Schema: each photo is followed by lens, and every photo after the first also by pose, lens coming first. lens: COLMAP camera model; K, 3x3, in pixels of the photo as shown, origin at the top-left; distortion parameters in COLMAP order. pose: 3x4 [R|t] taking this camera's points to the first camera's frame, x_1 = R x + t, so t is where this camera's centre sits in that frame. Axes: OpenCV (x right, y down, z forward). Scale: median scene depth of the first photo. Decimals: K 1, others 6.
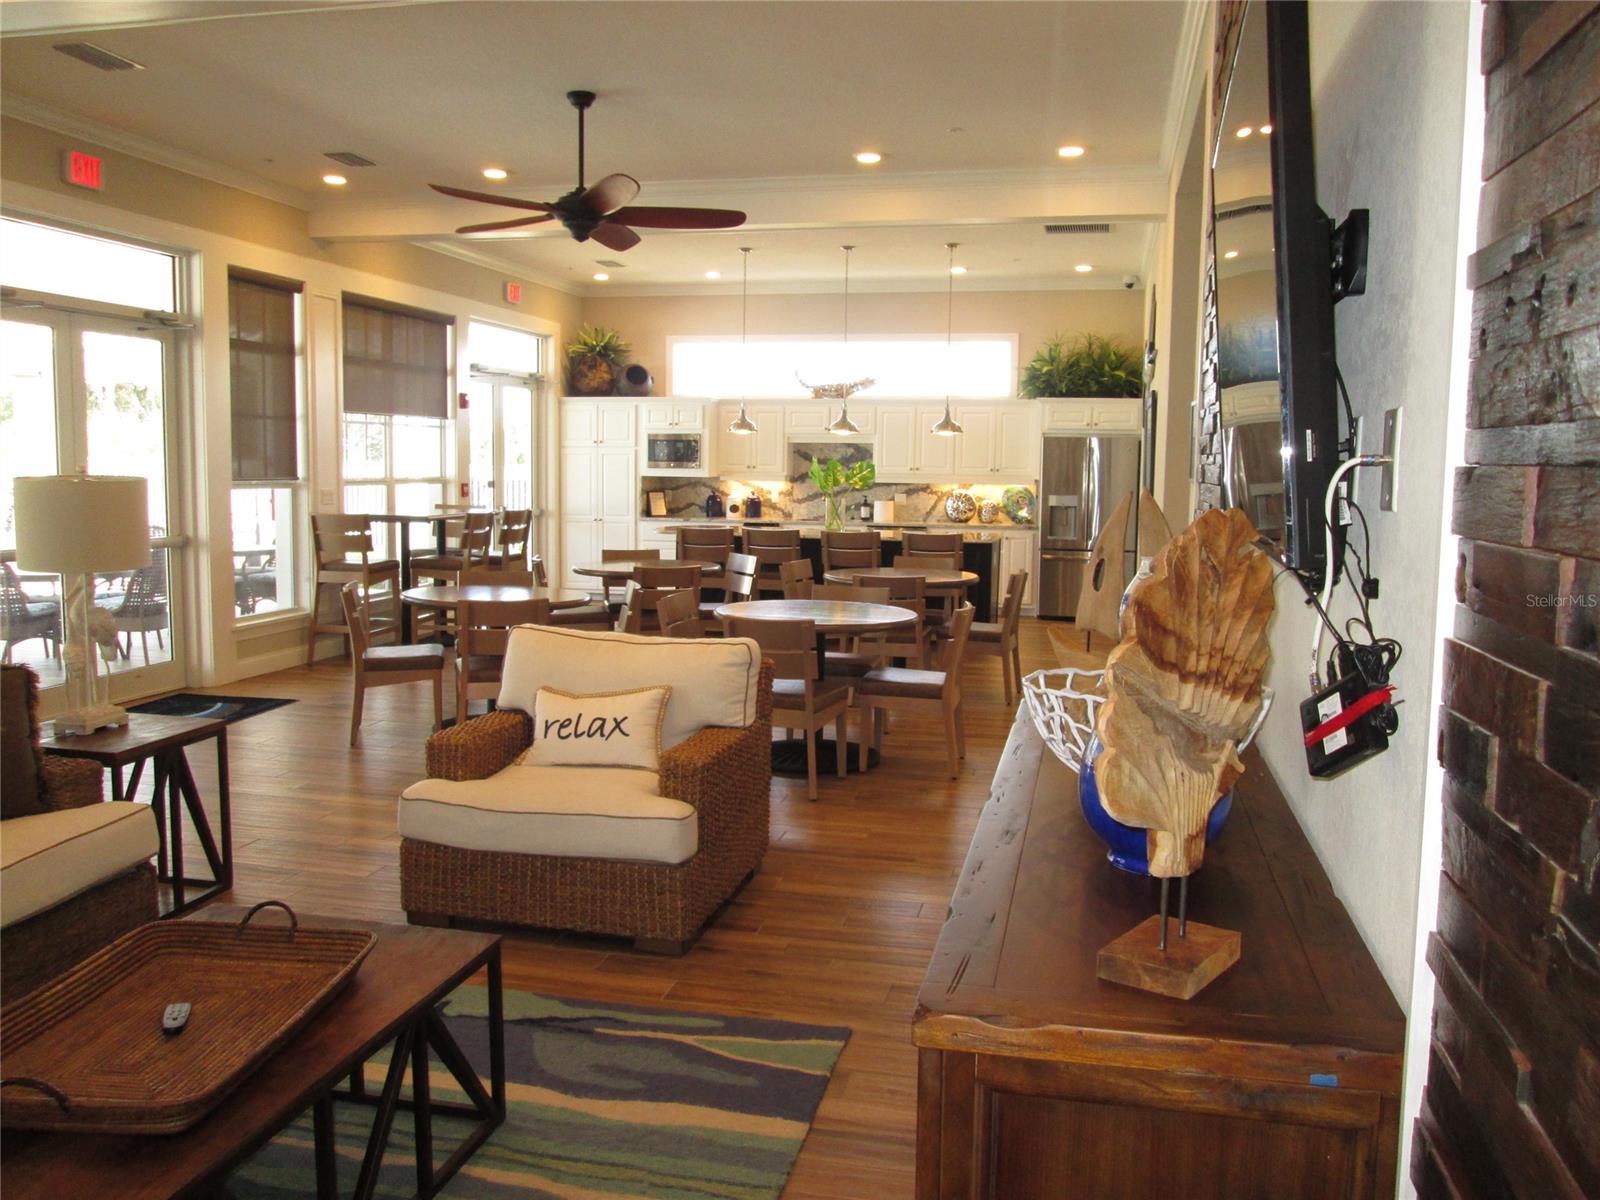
lens RADIAL K [[1339.1, 0, 800.0], [0, 1339.1, 597.2], [0, 0, 1]] dist [-0.001136, 0.001543]
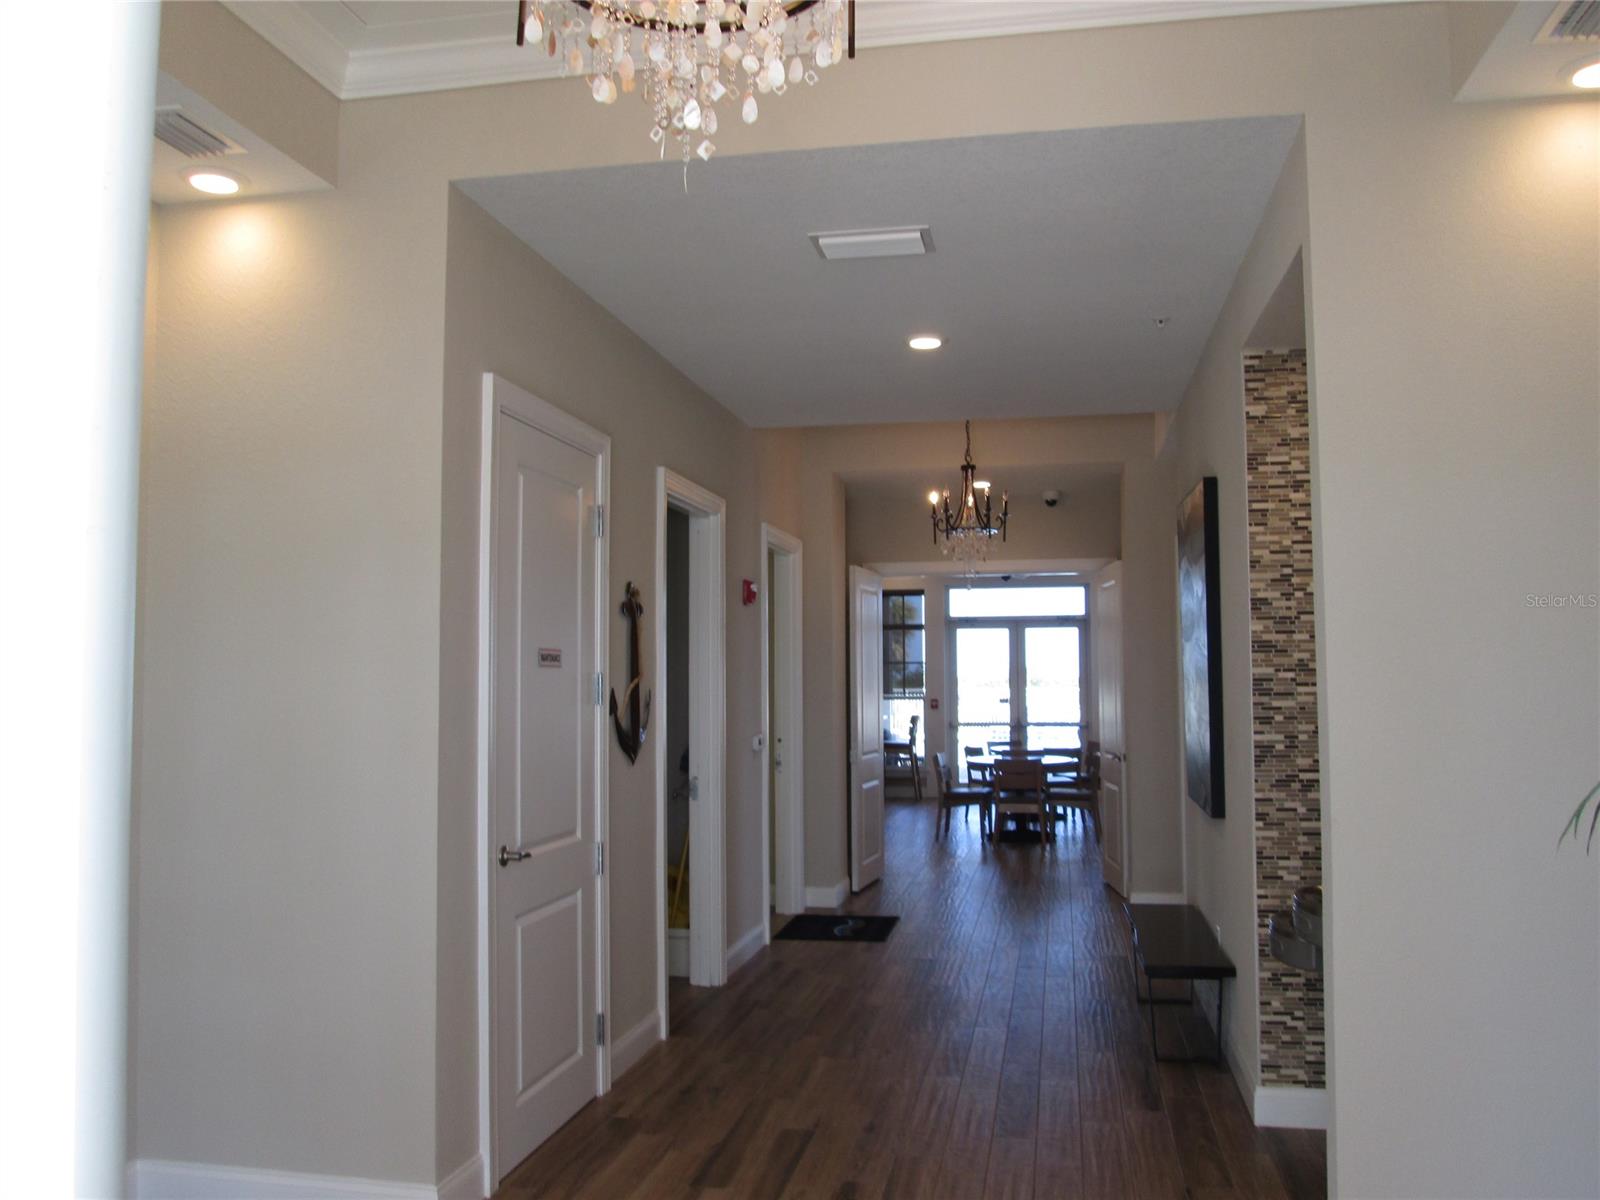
lens RADIAL K [[1339.1, 0, 799.8], [0, 1339.1, 599.7], [0, 0, 1]] dist [-0.001136, 0.001543]
pose [[0.030295, -0.069939, -0.997091, 1.731986], [-0.100490, 0.992282, -0.072655, -0.041981], [0.994477, 0.102399, 0.023033, 0.547137]]
